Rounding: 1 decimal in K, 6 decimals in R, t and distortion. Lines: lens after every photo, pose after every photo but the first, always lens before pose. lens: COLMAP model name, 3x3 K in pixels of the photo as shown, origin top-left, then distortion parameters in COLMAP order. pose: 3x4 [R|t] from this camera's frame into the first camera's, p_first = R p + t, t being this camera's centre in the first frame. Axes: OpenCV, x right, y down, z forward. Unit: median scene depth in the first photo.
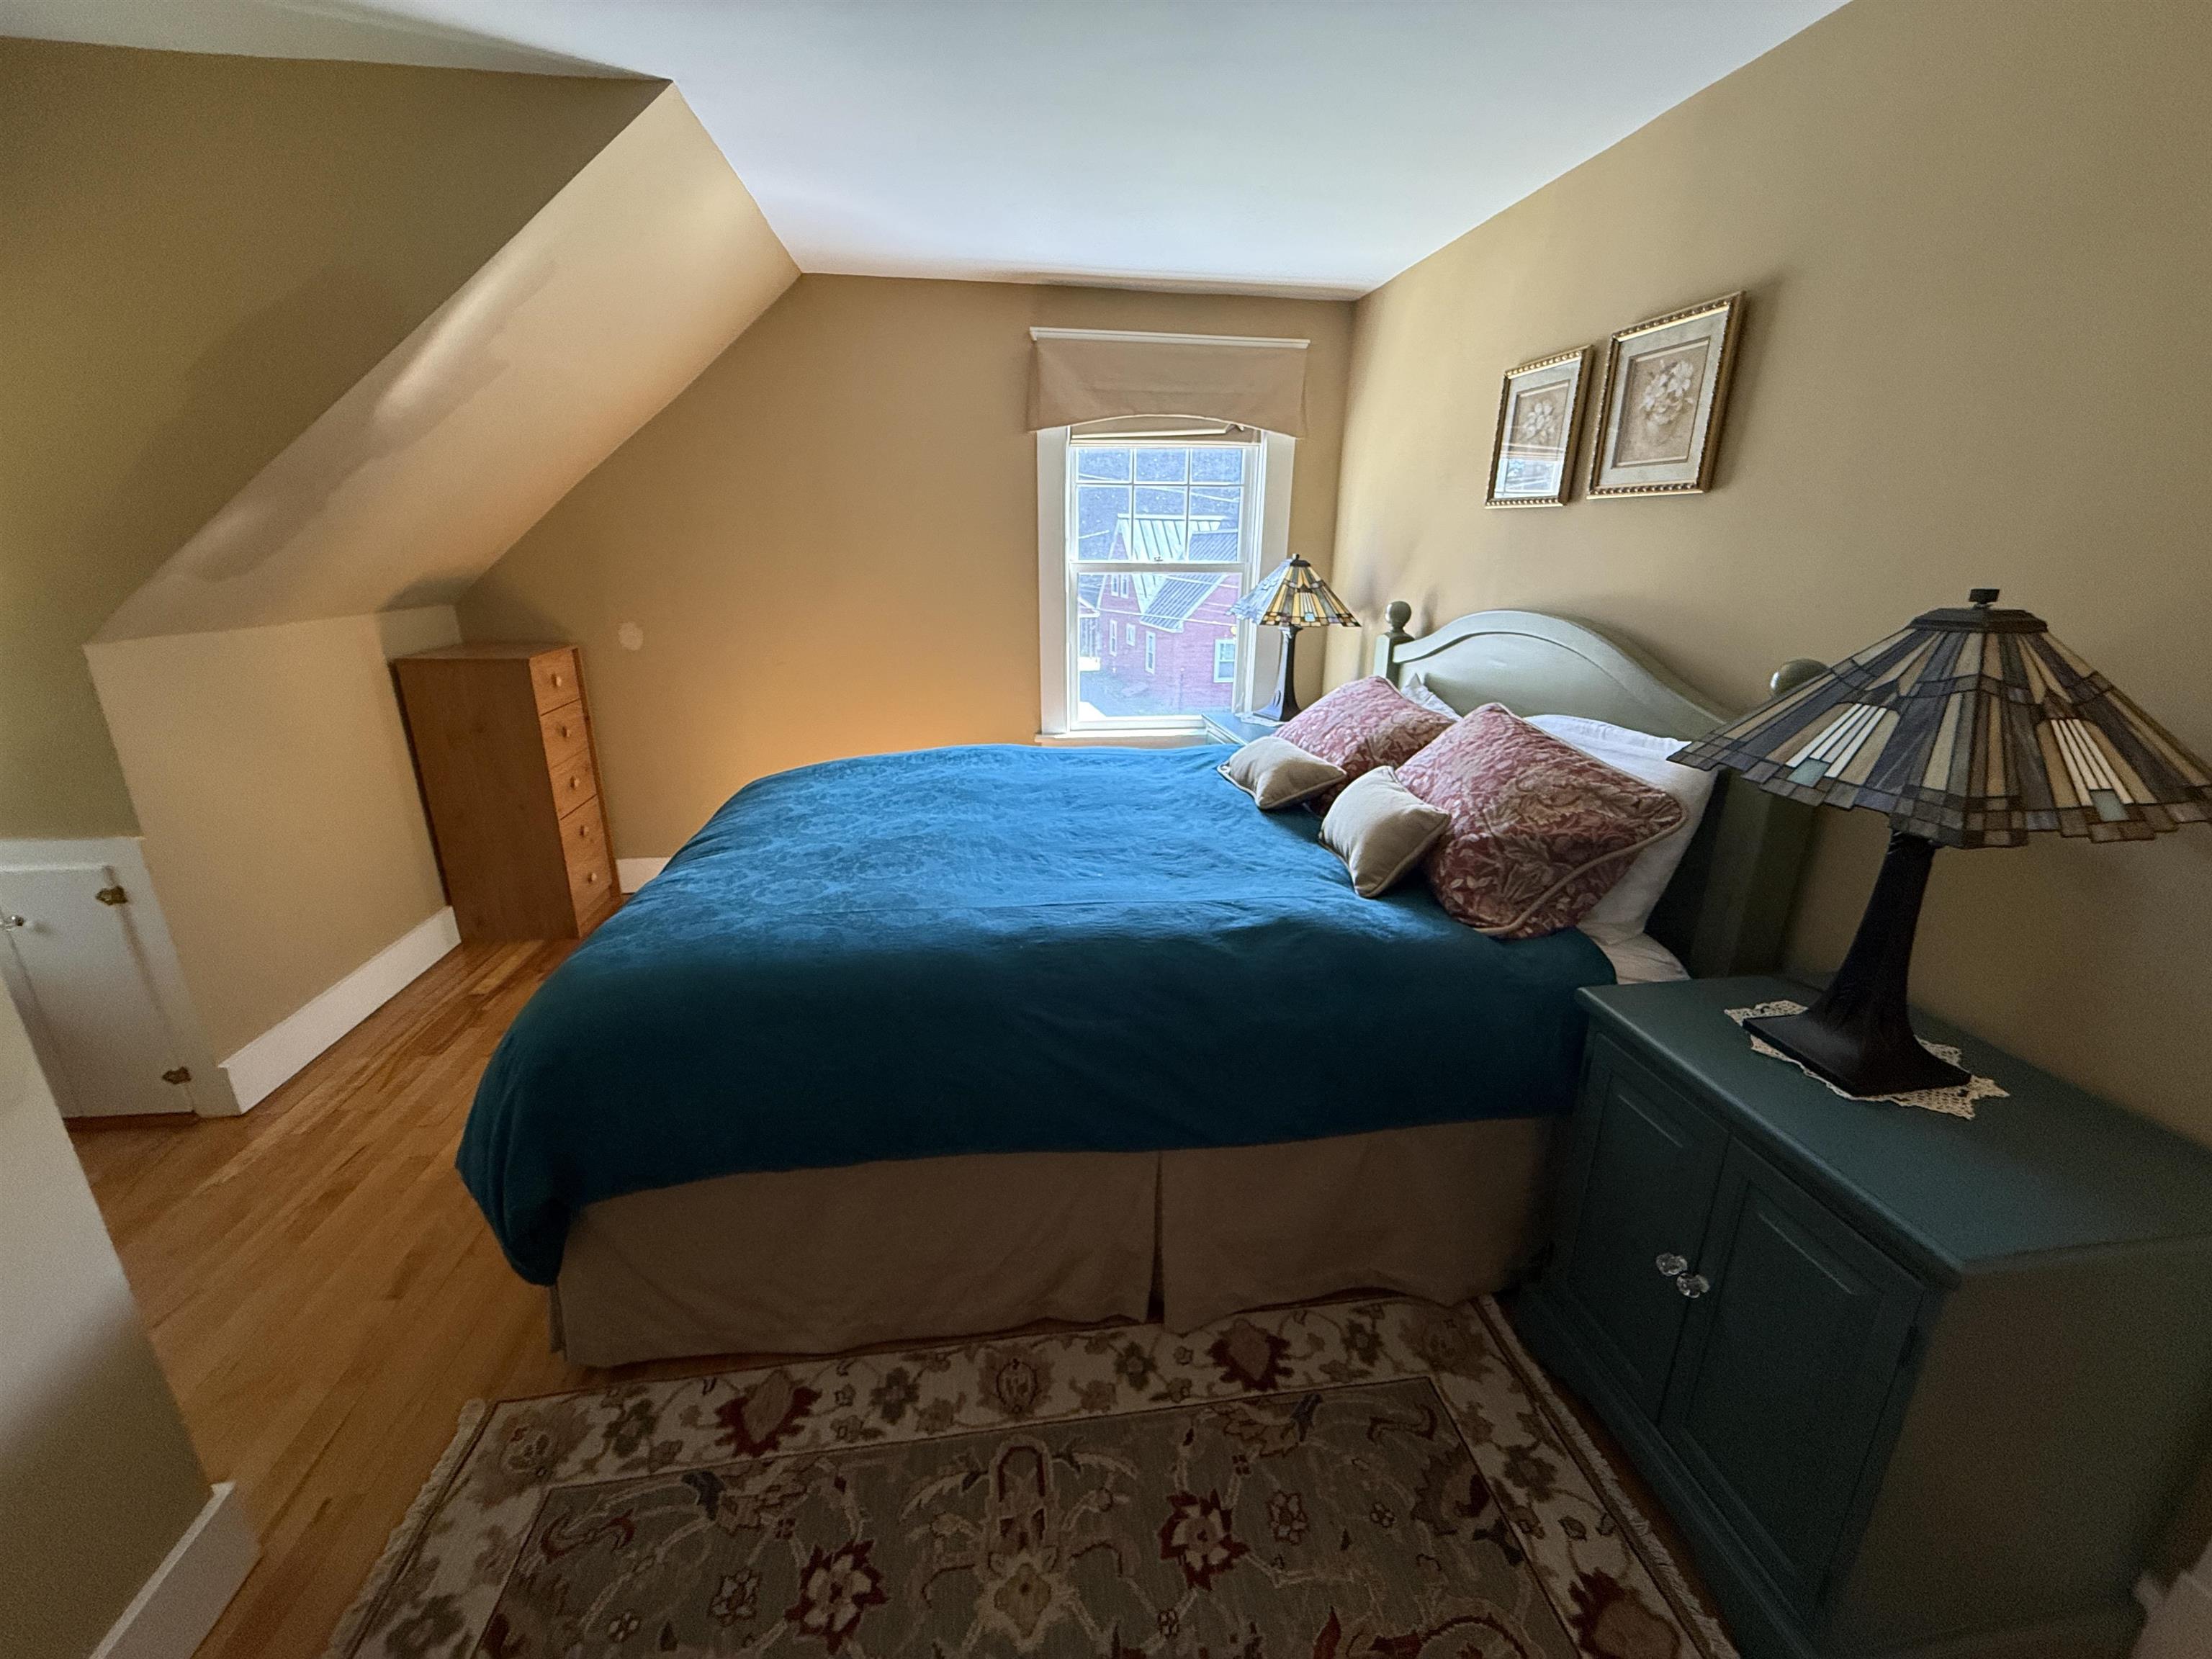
lens RADIAL K [[881.6, 0, 1100.2], [0, 881.6, 828.6], [0, 0, 1]] dist [-0.001719, -0.000208]
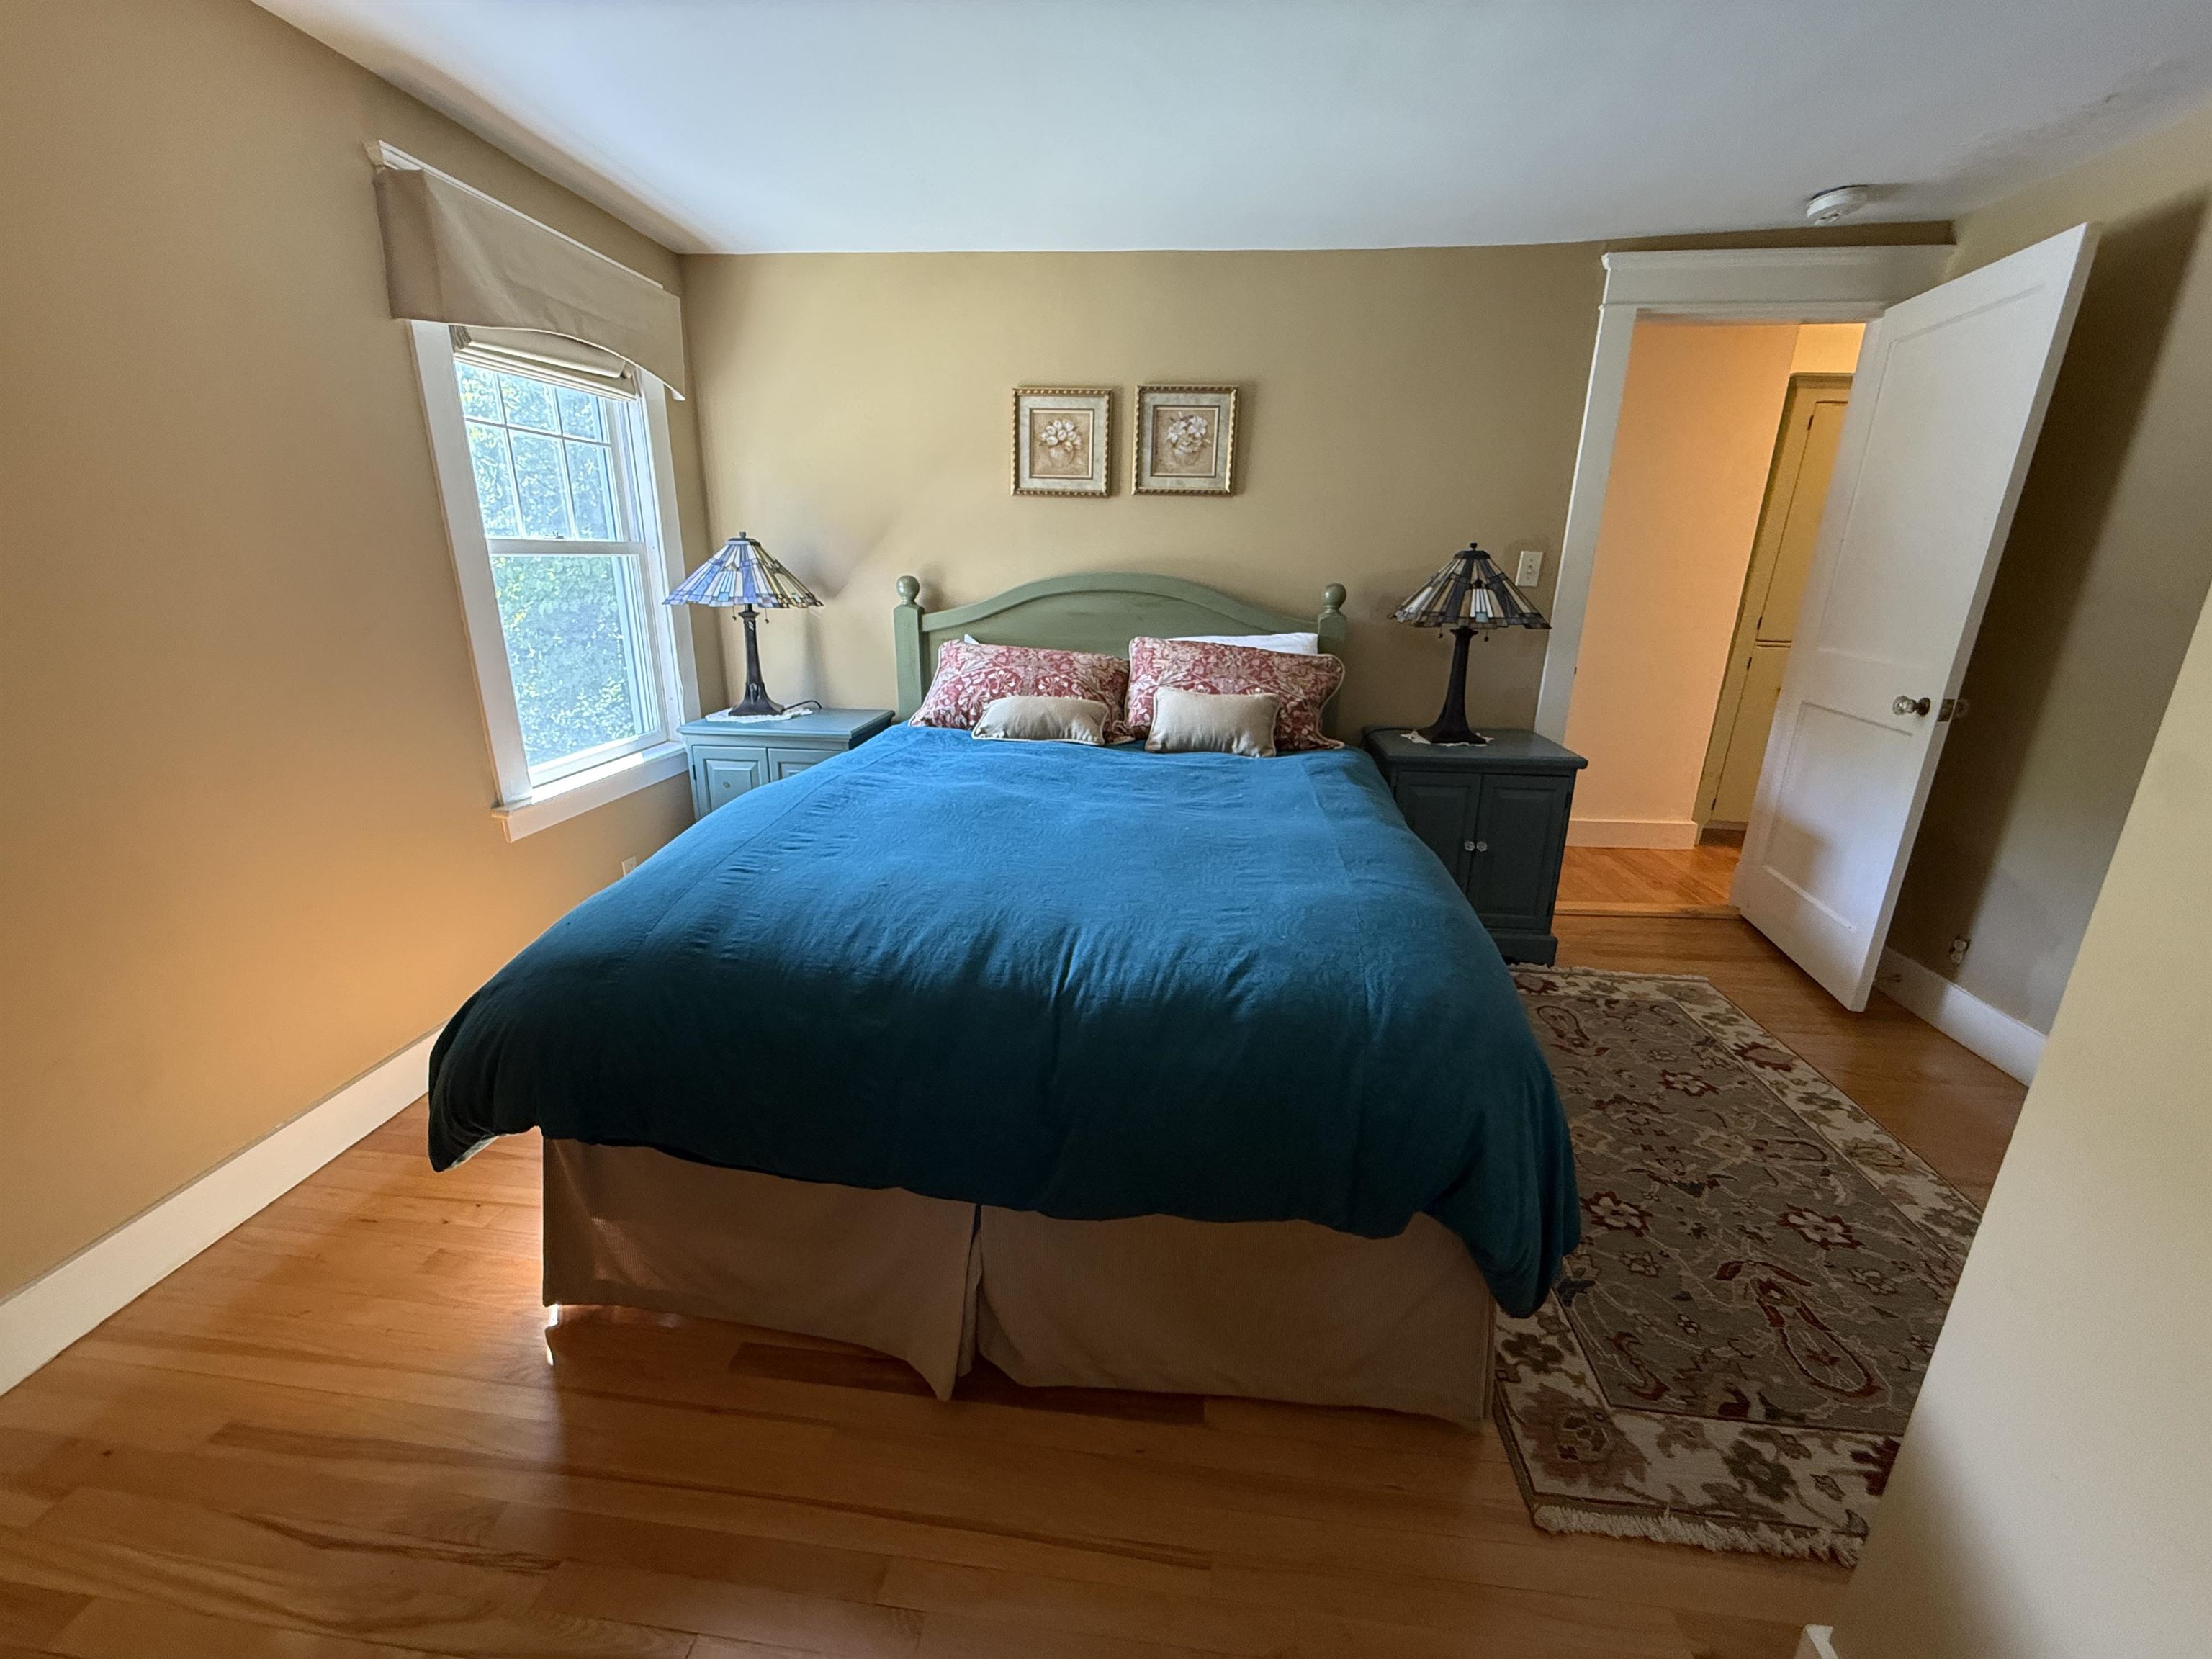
lens RADIAL K [[881.6, 0, 1100.2], [0, 881.6, 828.6], [0, 0, 1]] dist [-0.001719, -0.000208]
pose [[0.238913, -0.289992, 0.926728, -1.401752], [0.289022, 0.932348, 0.217240, -0.261946], [-0.927031, 0.215943, 0.306564, 0.997275]]
